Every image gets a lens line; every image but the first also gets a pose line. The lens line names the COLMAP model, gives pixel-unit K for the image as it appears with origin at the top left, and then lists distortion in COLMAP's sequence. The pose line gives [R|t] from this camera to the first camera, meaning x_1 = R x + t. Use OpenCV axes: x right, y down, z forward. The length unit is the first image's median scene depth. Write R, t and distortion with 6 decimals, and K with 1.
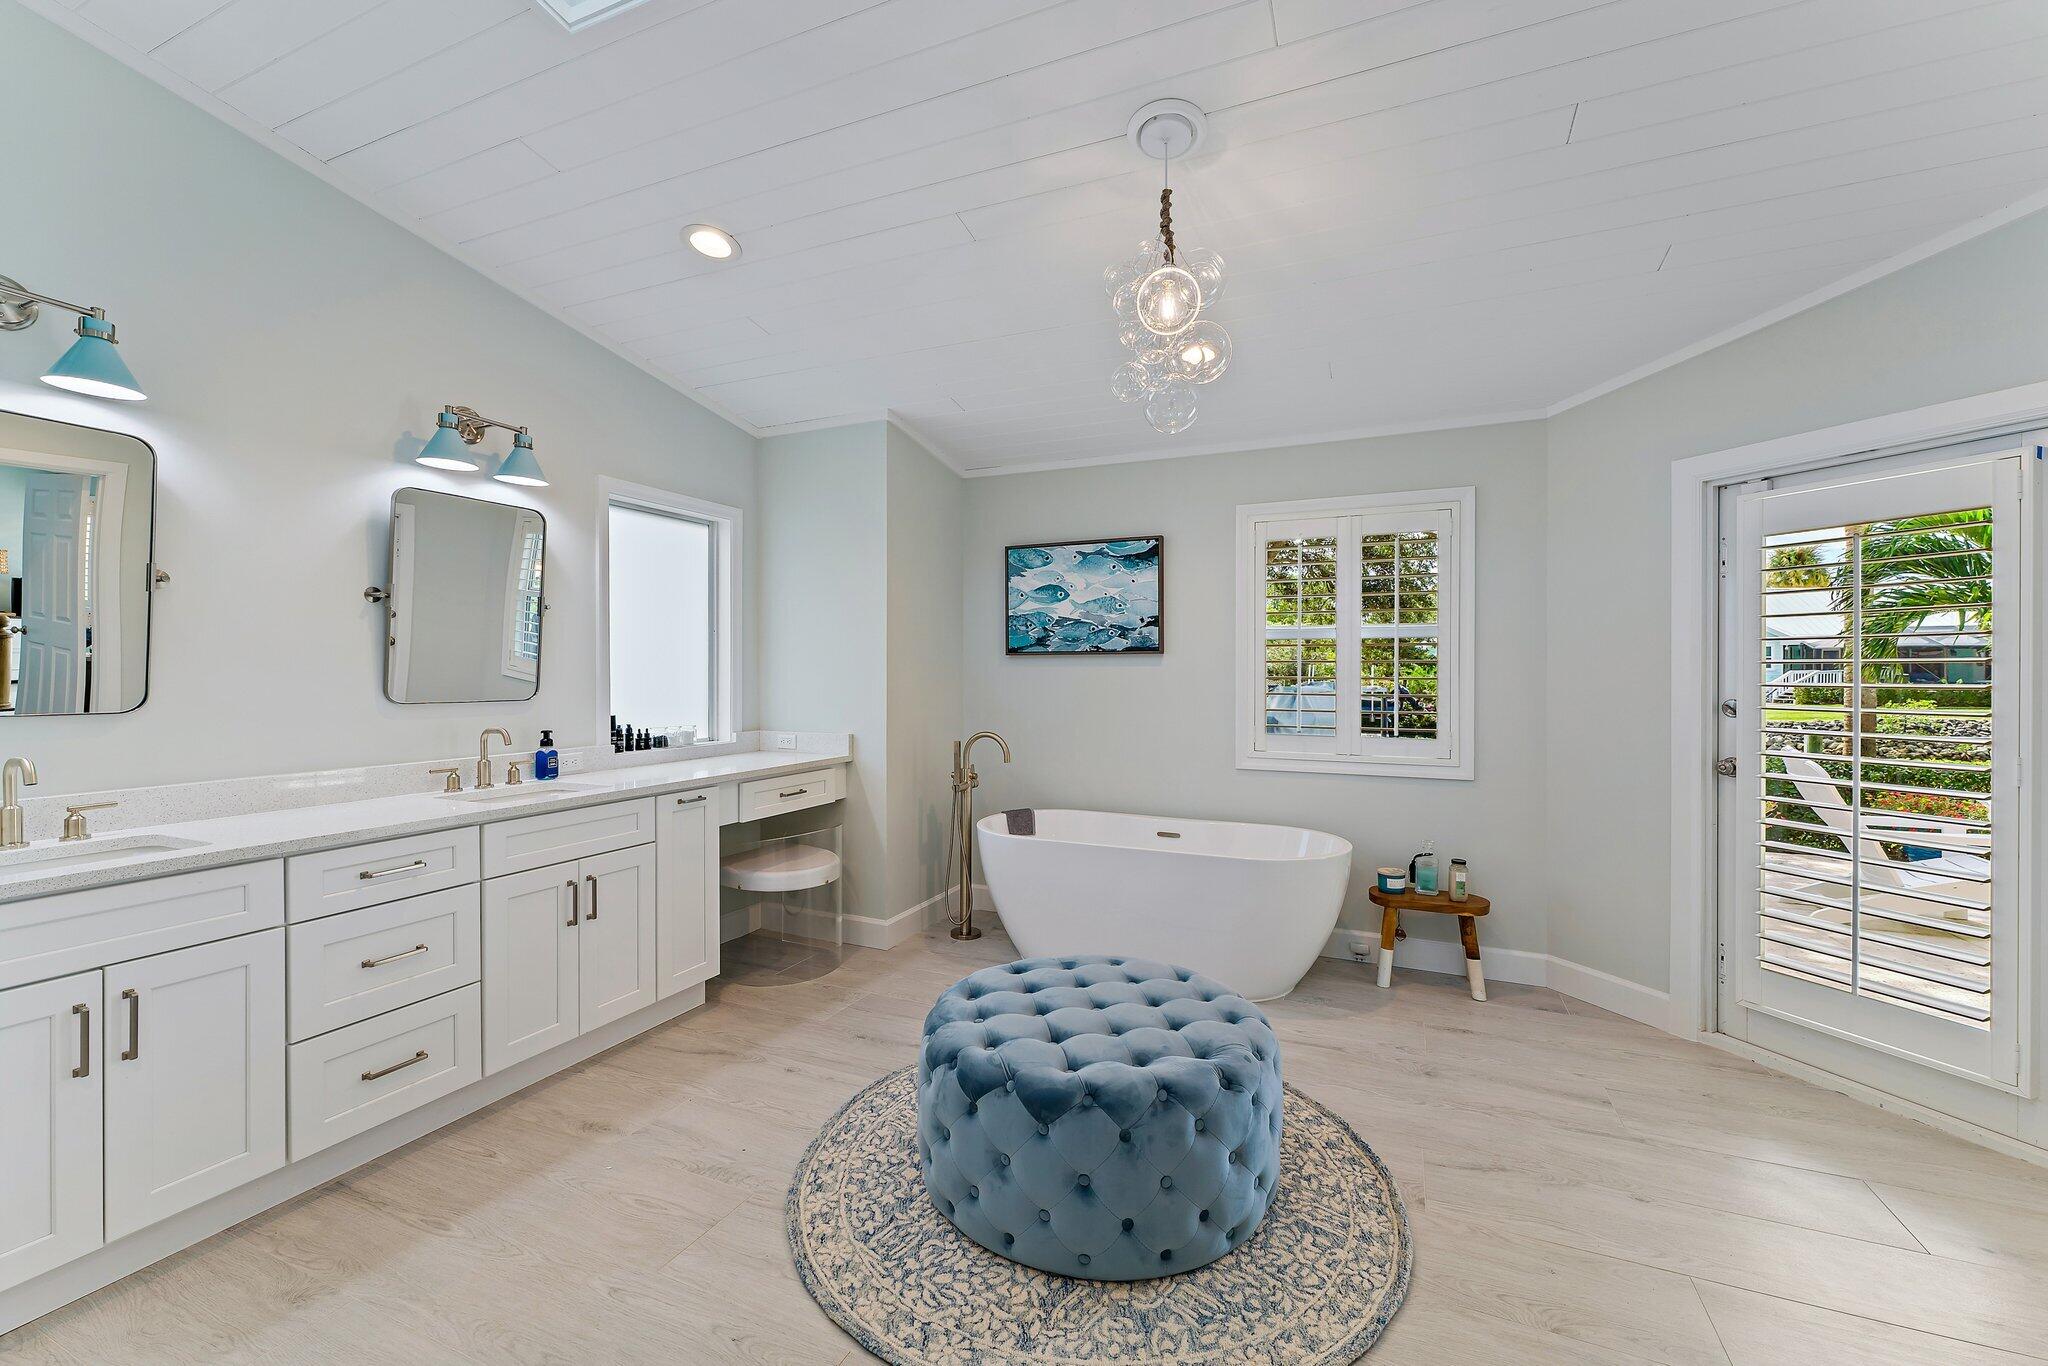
lens RADIAL K [[823.1, 0, 1001.4], [0, 823.1, 687.6], [0, 0, 1]] dist [0.000928, 0.000227]
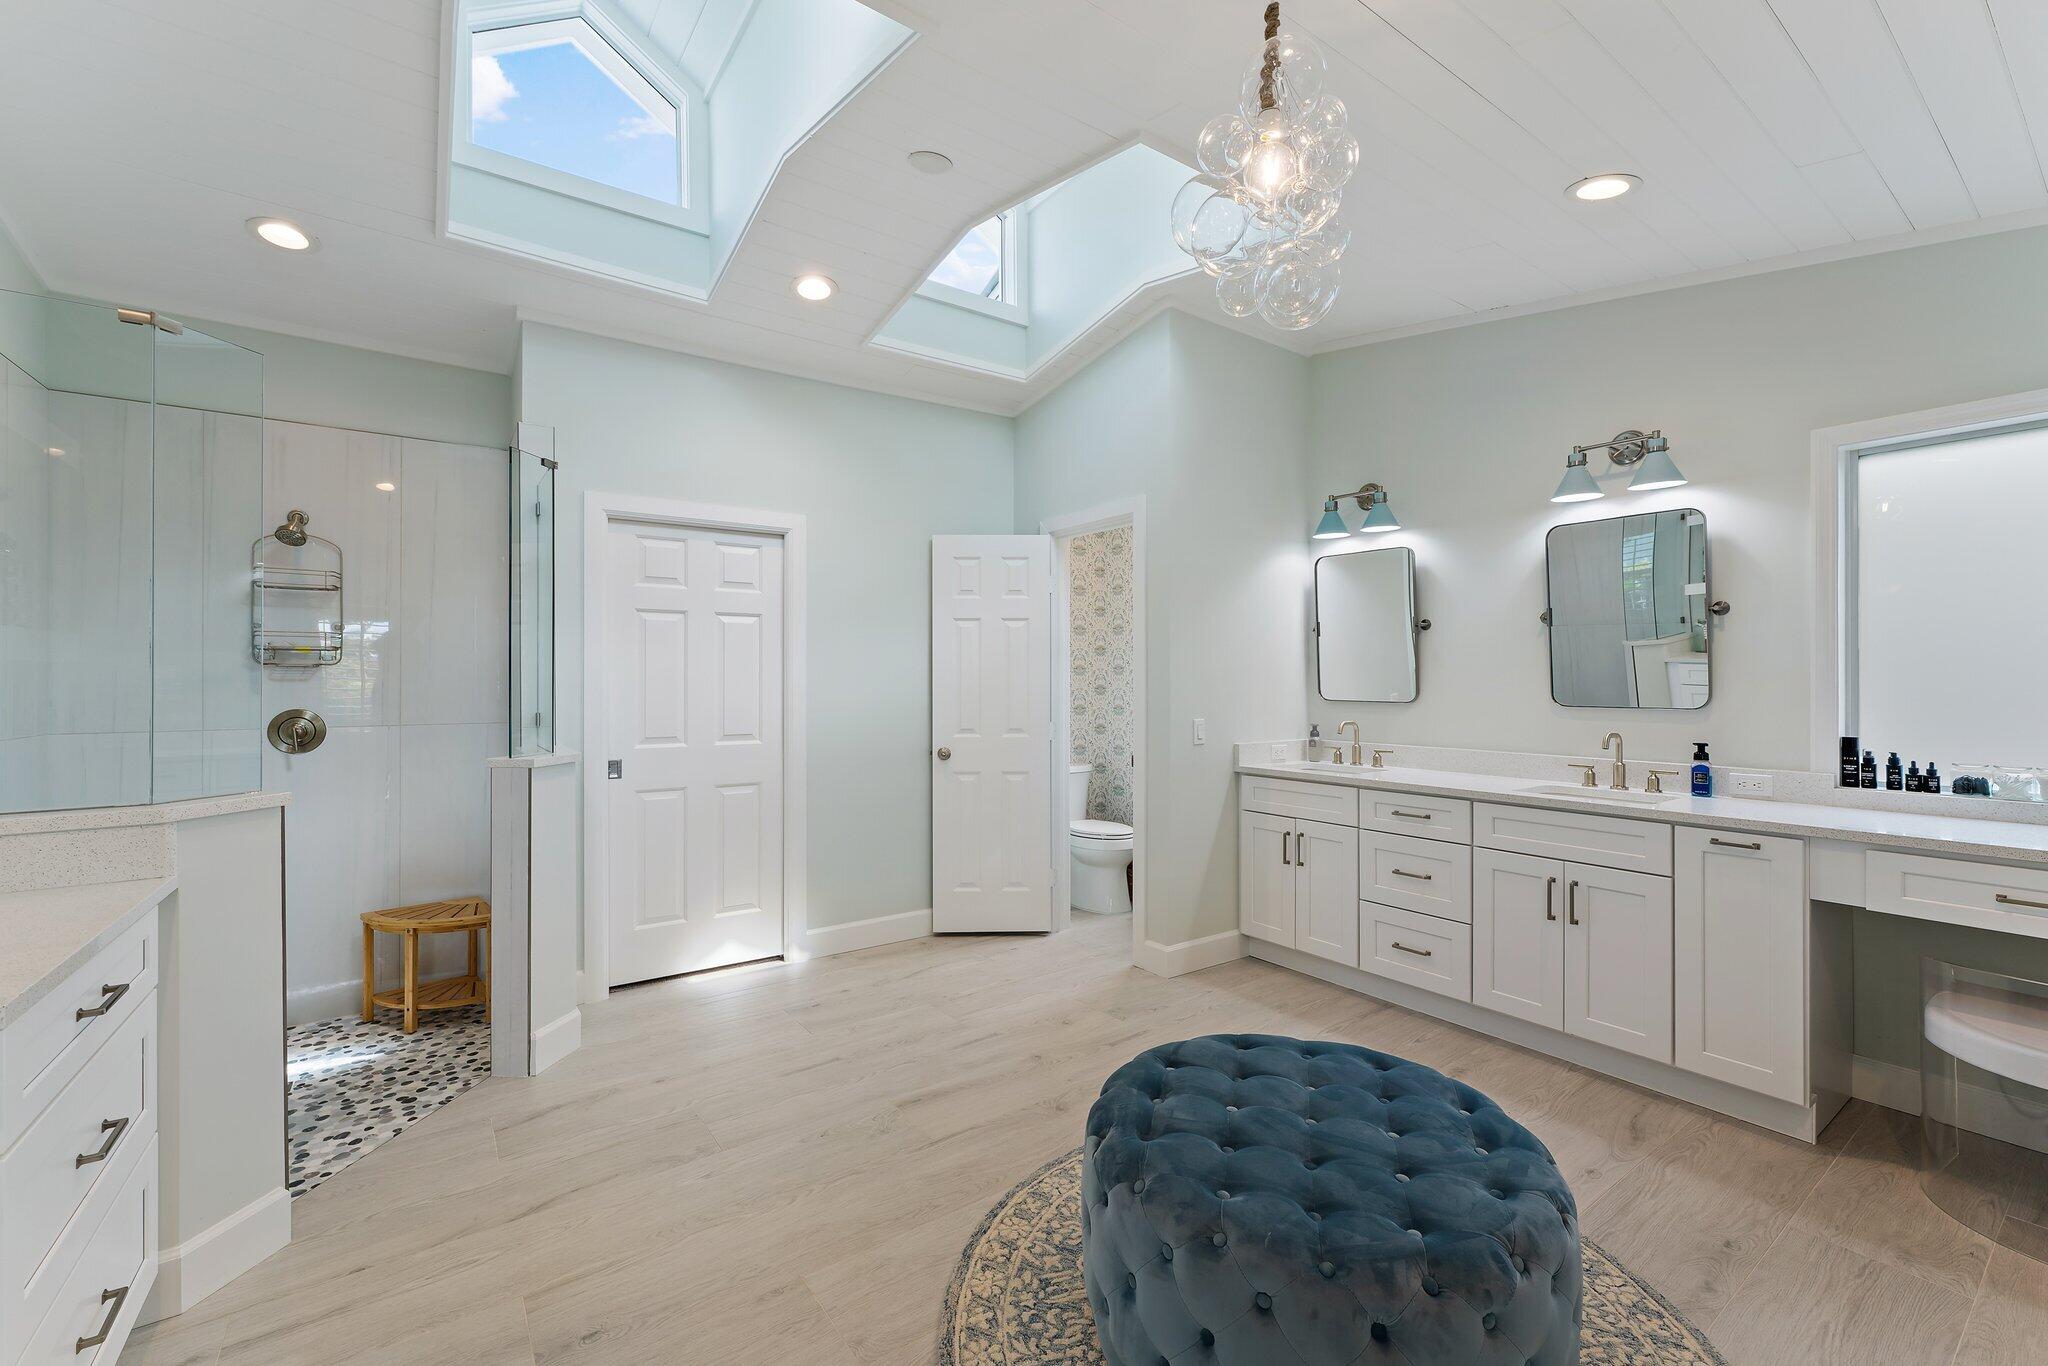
lens RADIAL K [[891.5, 0, 1028.1], [0, 891.5, 677.3], [0, 0, 1]] dist [-0.003688, 0.000768]
pose [[-0.492801, -0.003060, -0.870136, 0.777173], [-0.016370, 0.999849, 0.005755, -0.017094], [0.869988, 0.017080, -0.492777, 0.943159]]
